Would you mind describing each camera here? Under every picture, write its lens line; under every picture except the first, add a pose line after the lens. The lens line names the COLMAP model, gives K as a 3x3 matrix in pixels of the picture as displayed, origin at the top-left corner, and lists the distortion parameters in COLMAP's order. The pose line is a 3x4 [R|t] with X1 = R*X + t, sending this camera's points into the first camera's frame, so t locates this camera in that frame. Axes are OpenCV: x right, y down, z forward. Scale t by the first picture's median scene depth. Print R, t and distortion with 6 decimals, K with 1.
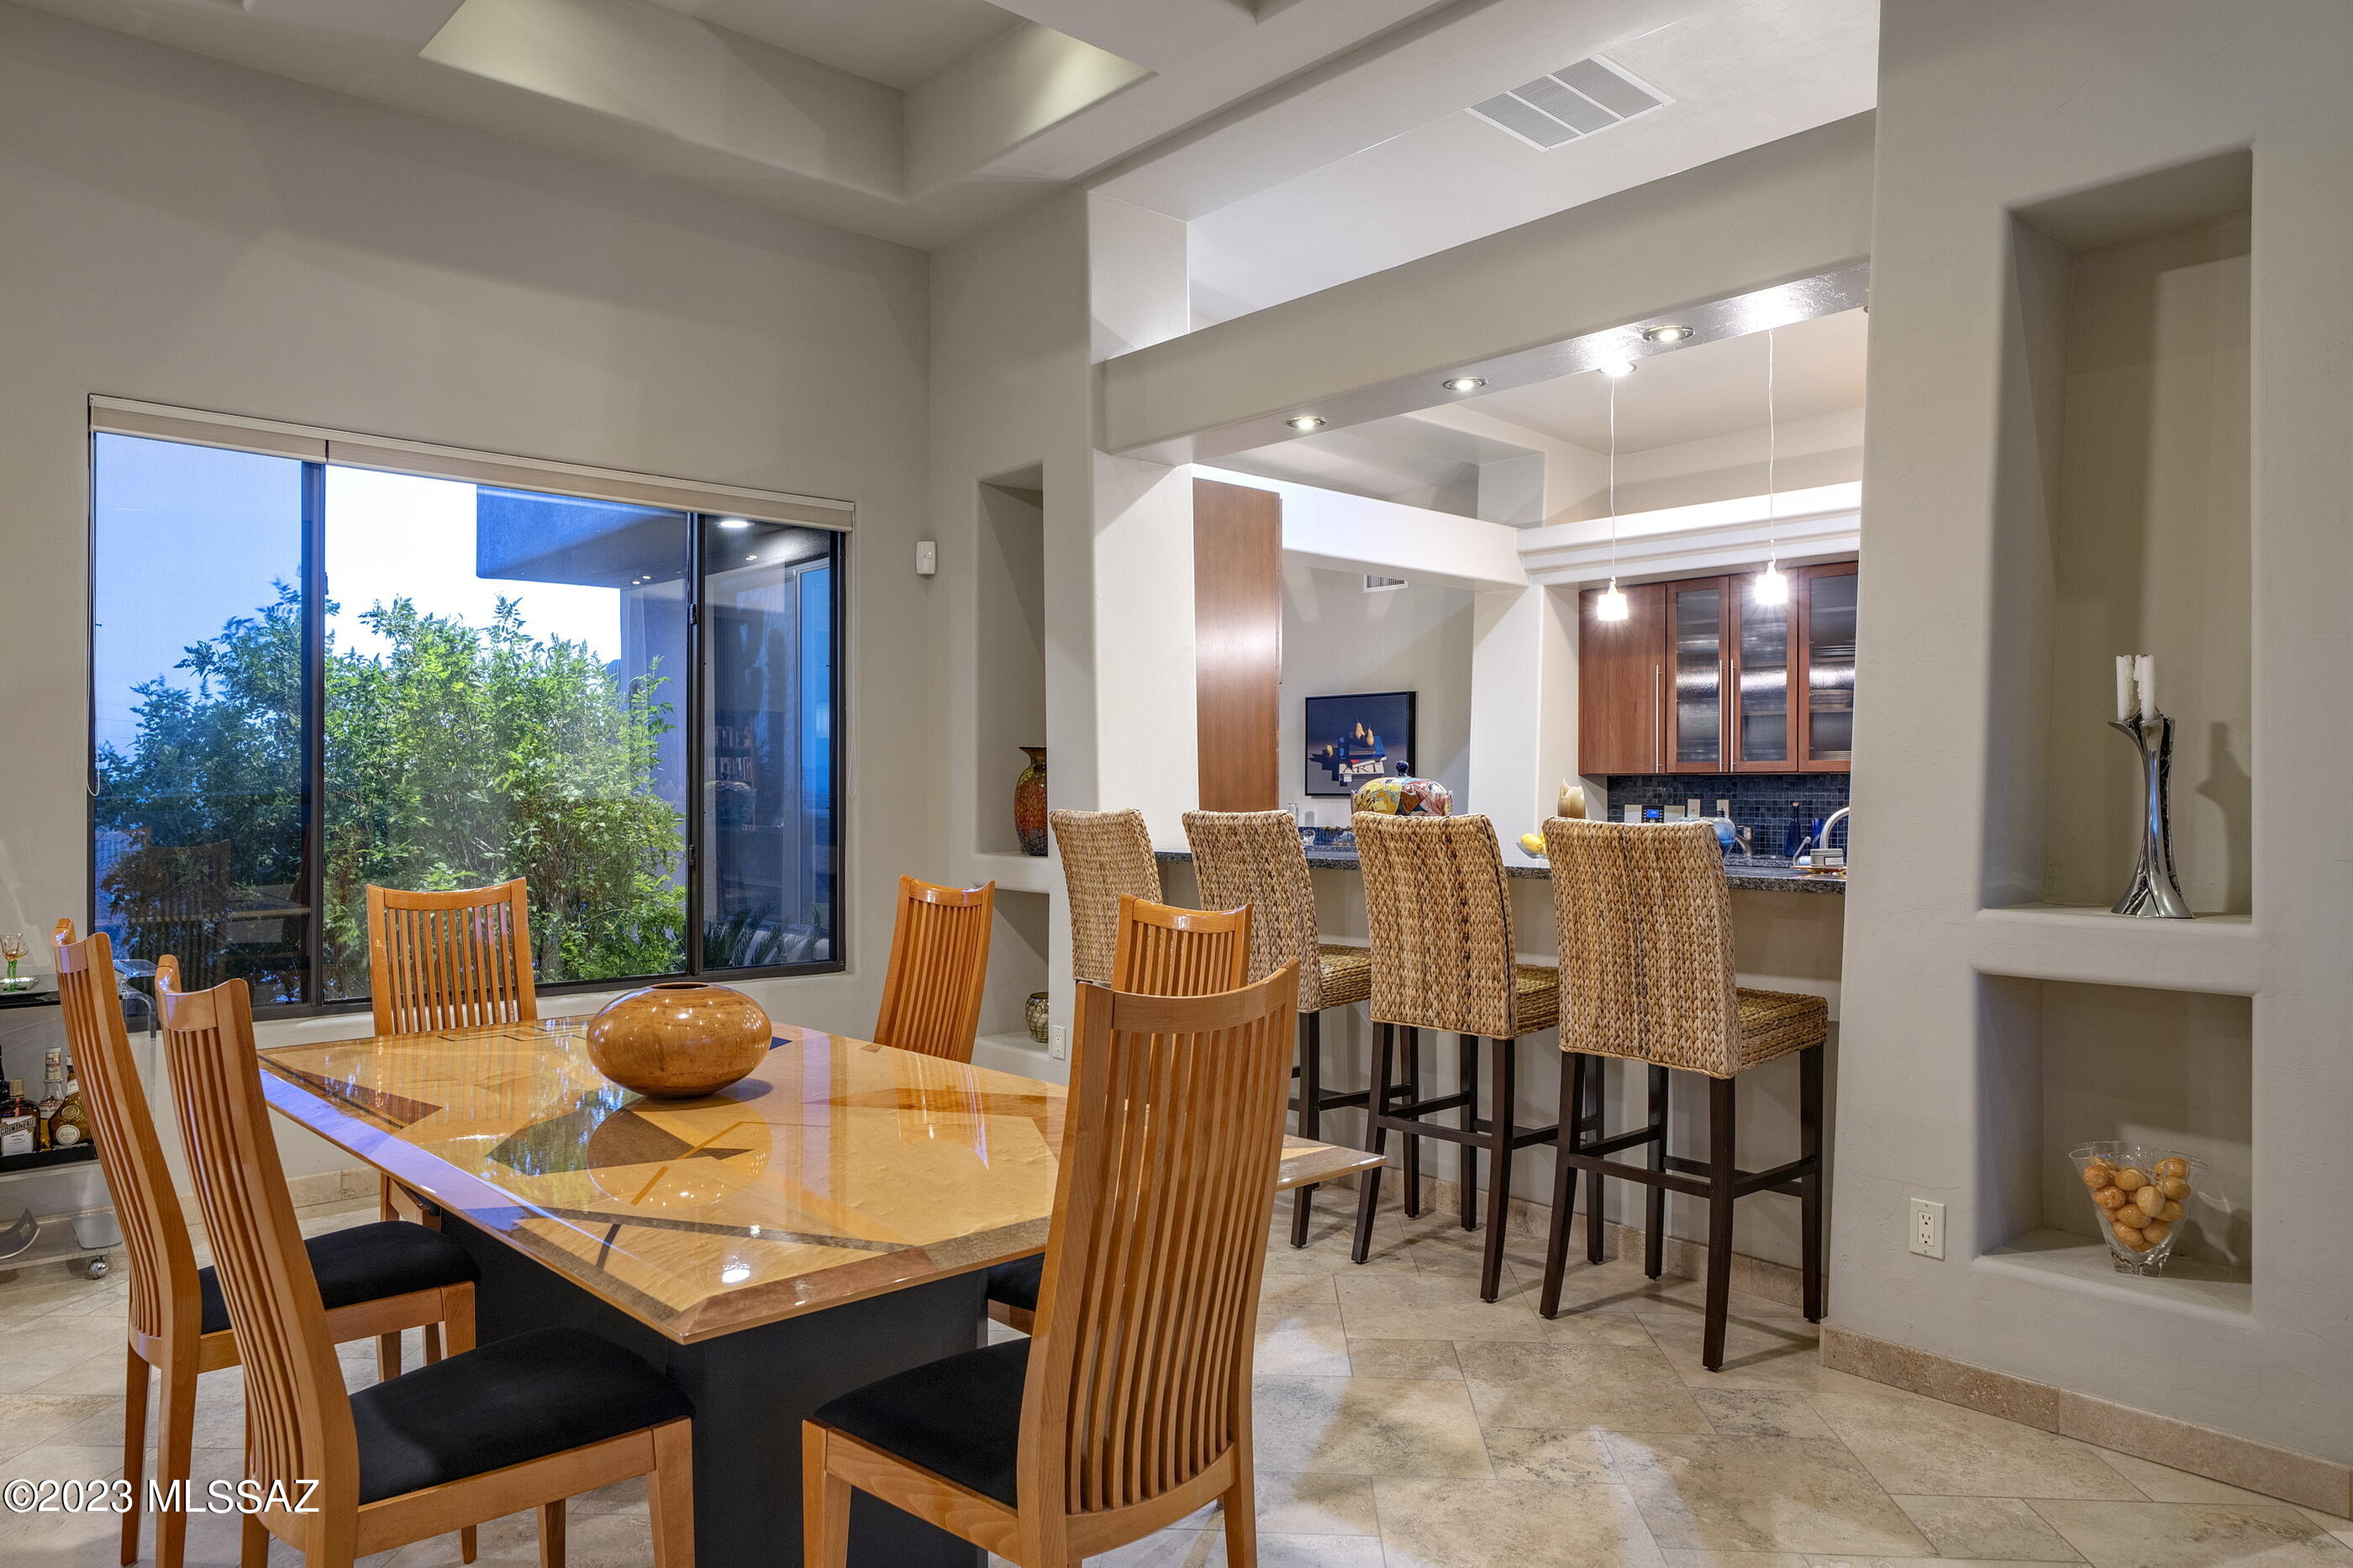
lens RADIAL K [[1563.7, 0, 1177.8], [0, 1563.7, 787.6], [0, 0, 1]] dist [0.012166, 0.003001]
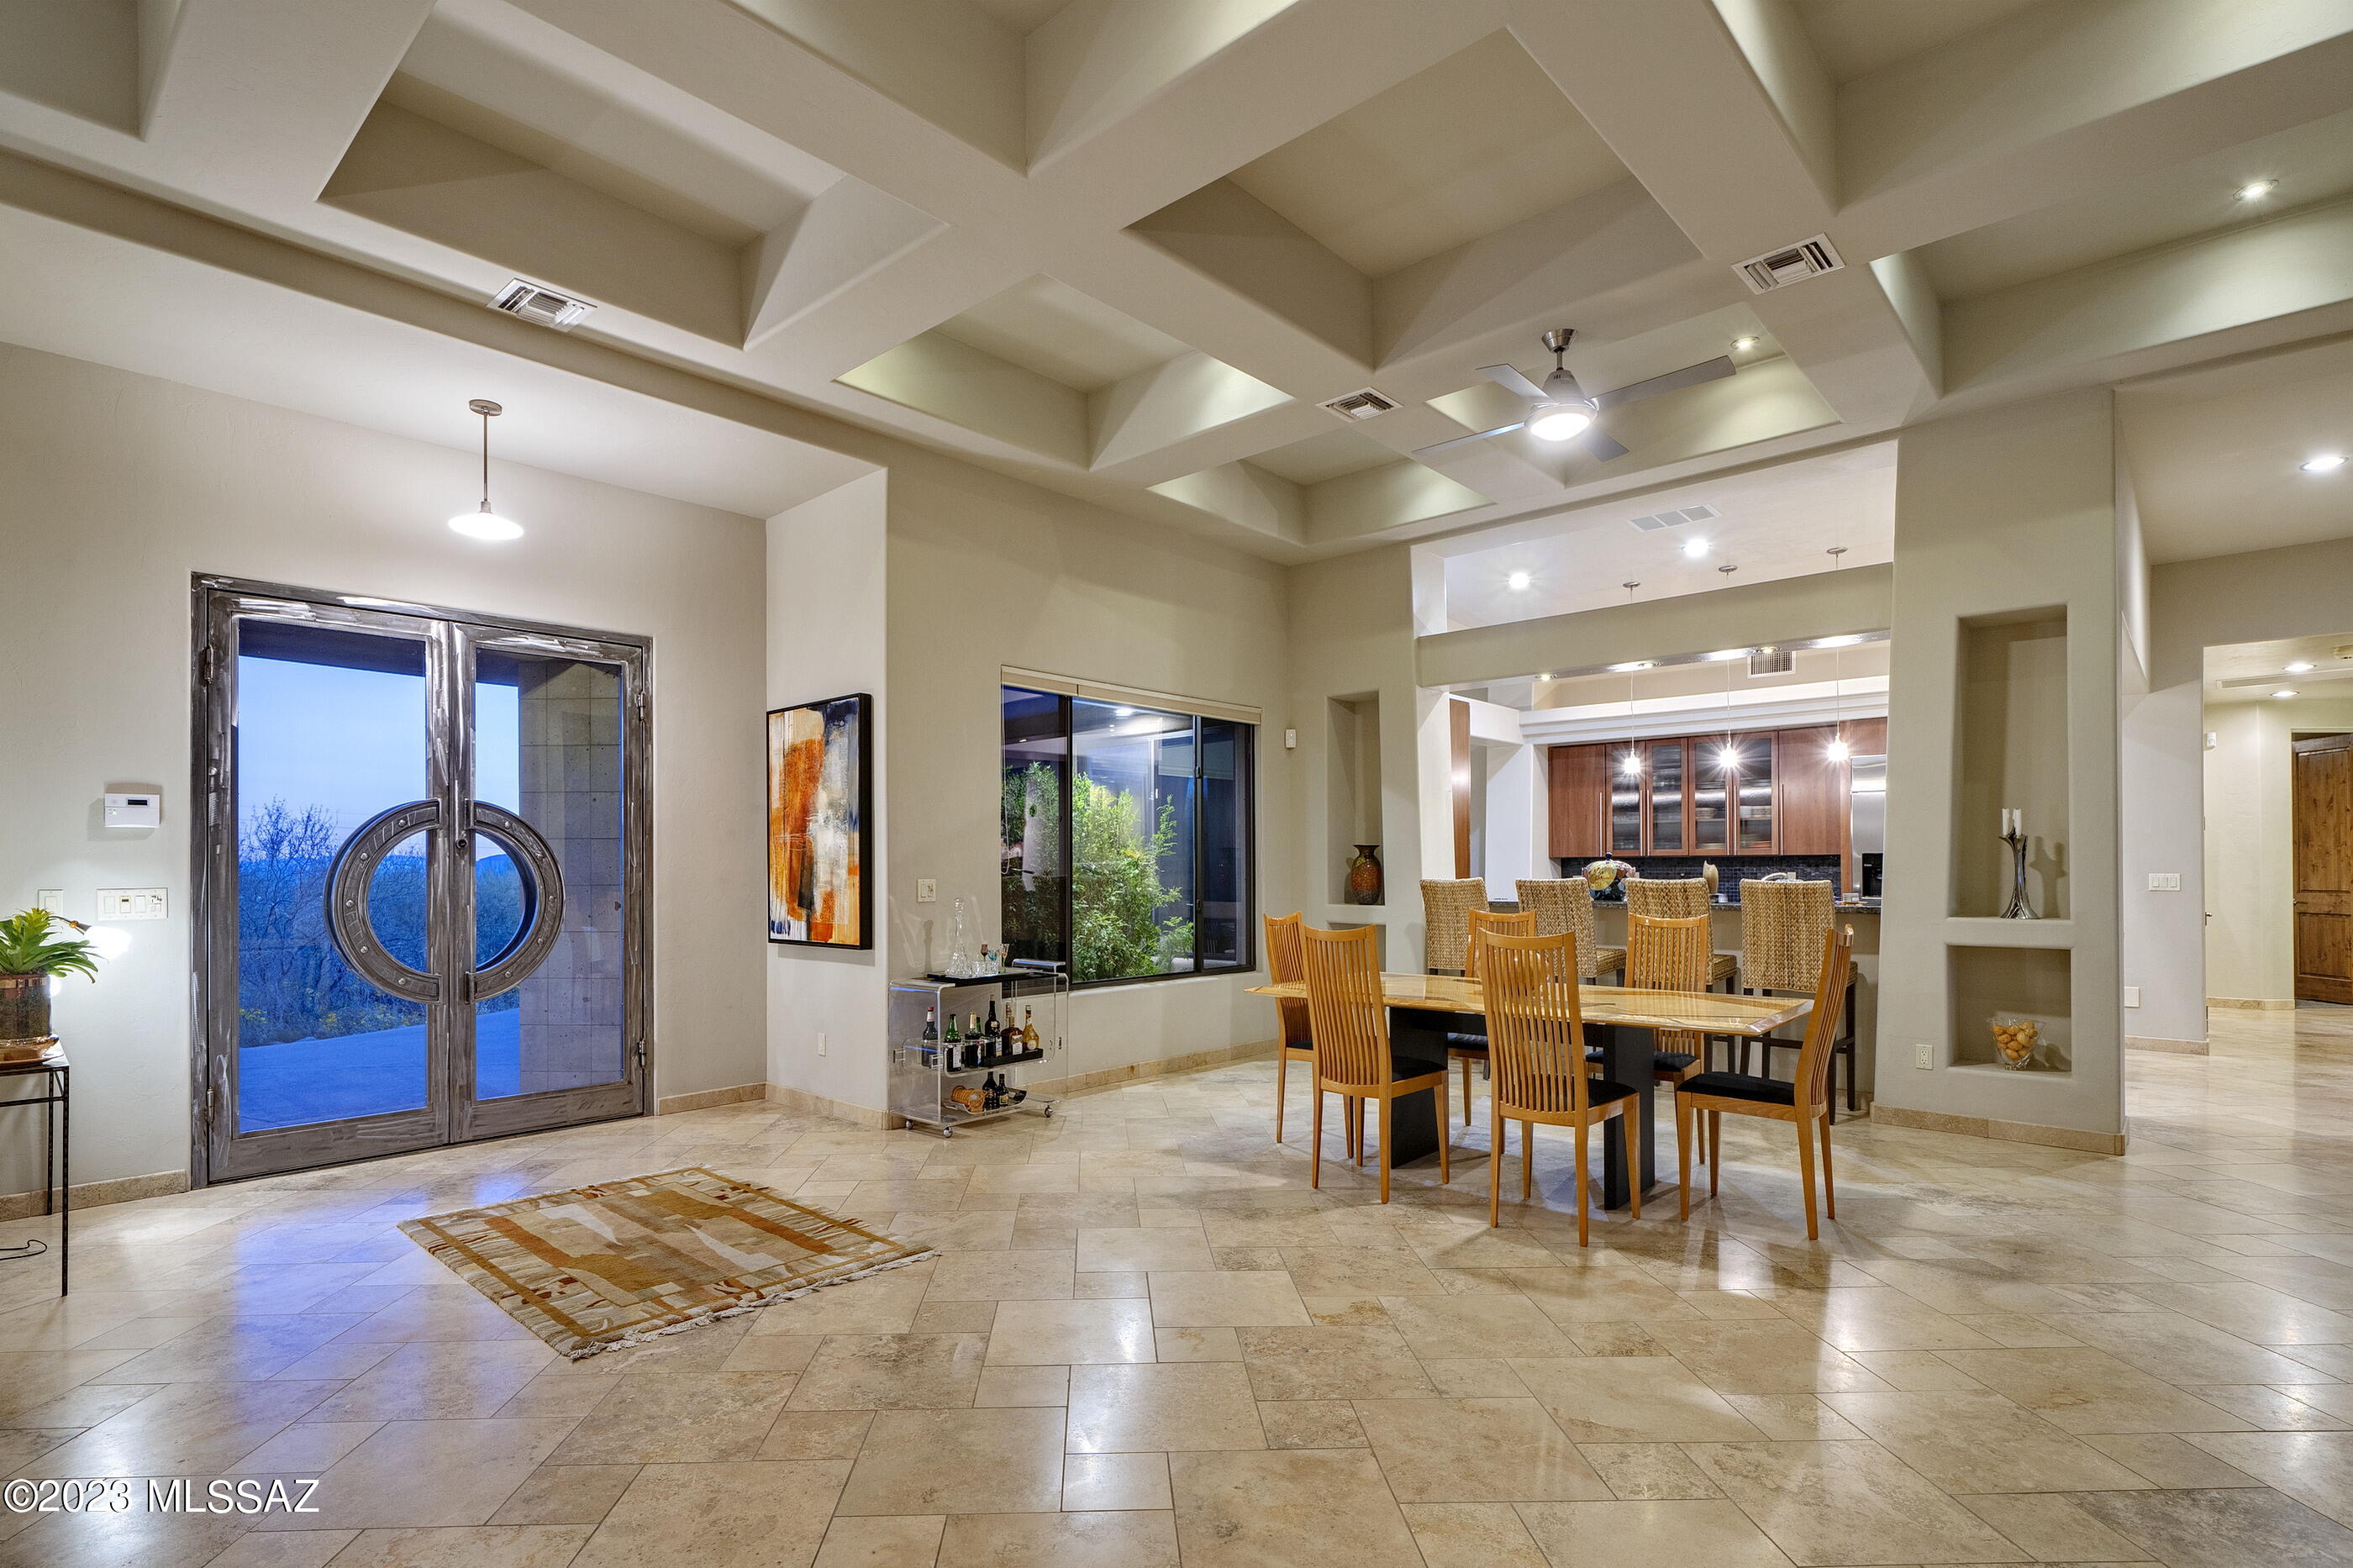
lens RADIAL K [[1133.6, 0, 1233.7], [0, 1133.6, 870.5], [0, 0, 1]] dist [0.000530, 0.000503]
pose [[0.992239, -0.006773, 0.124164, -0.537535], [0.006162, 0.999967, 0.005310, -0.005084], [-0.124196, -0.004504, 0.992248, -0.381776]]
